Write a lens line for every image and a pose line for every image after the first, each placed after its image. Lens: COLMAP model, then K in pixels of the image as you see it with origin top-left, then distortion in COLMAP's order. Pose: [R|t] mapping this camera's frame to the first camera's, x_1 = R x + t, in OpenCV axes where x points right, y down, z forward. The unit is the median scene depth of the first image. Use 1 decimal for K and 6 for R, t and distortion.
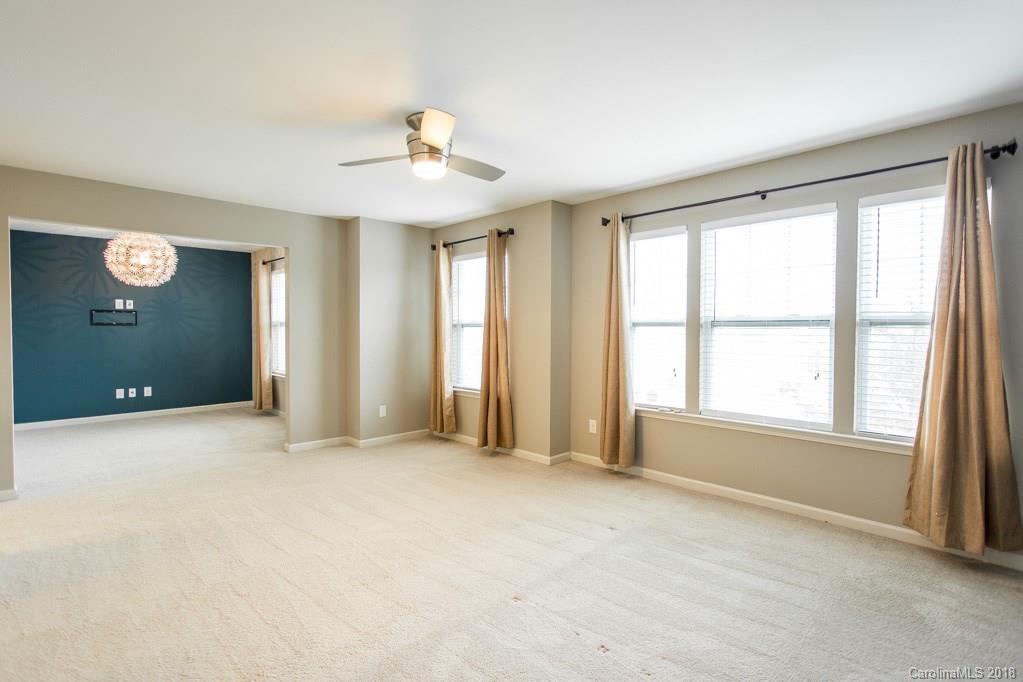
lens RADIAL K [[469.9, 0, 511.4], [0, 469.9, 336.0], [0, 0, 1]] dist [-0.025855, -0.000476]
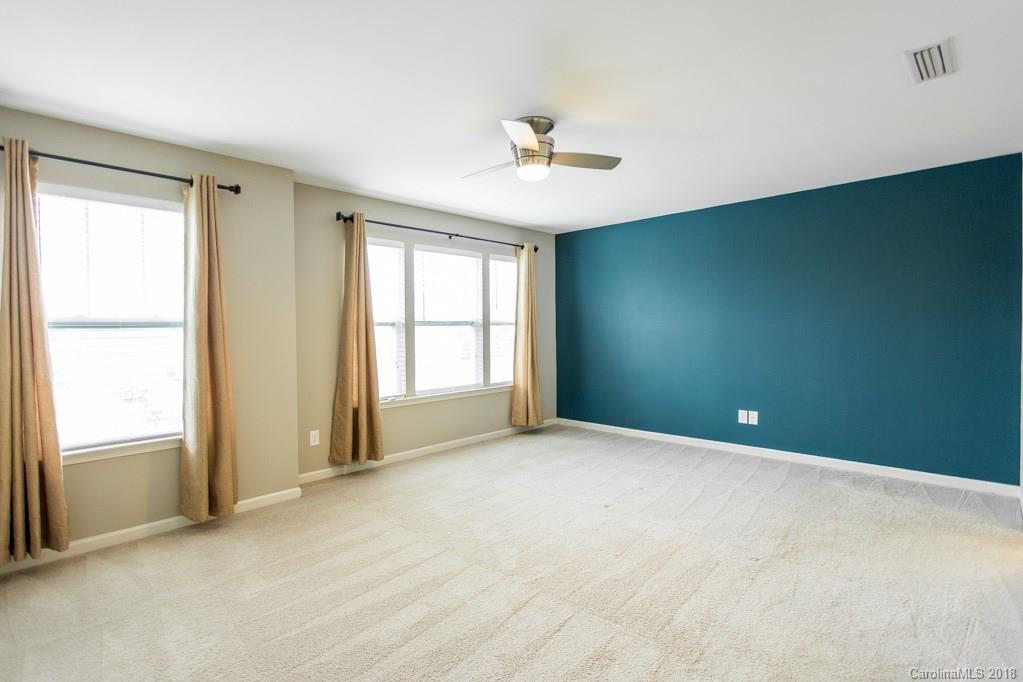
lens RADIAL K [[493.2, 0, 501.7], [0, 493.2, 342.2], [0, 0, 1]] dist [-0.007412, 0.006626]
pose [[-0.017545, -0.030538, 0.999380, -0.870683], [0.026309, 0.999173, 0.030994, -0.010169], [-0.999500, 0.026837, -0.016727, 0.744035]]
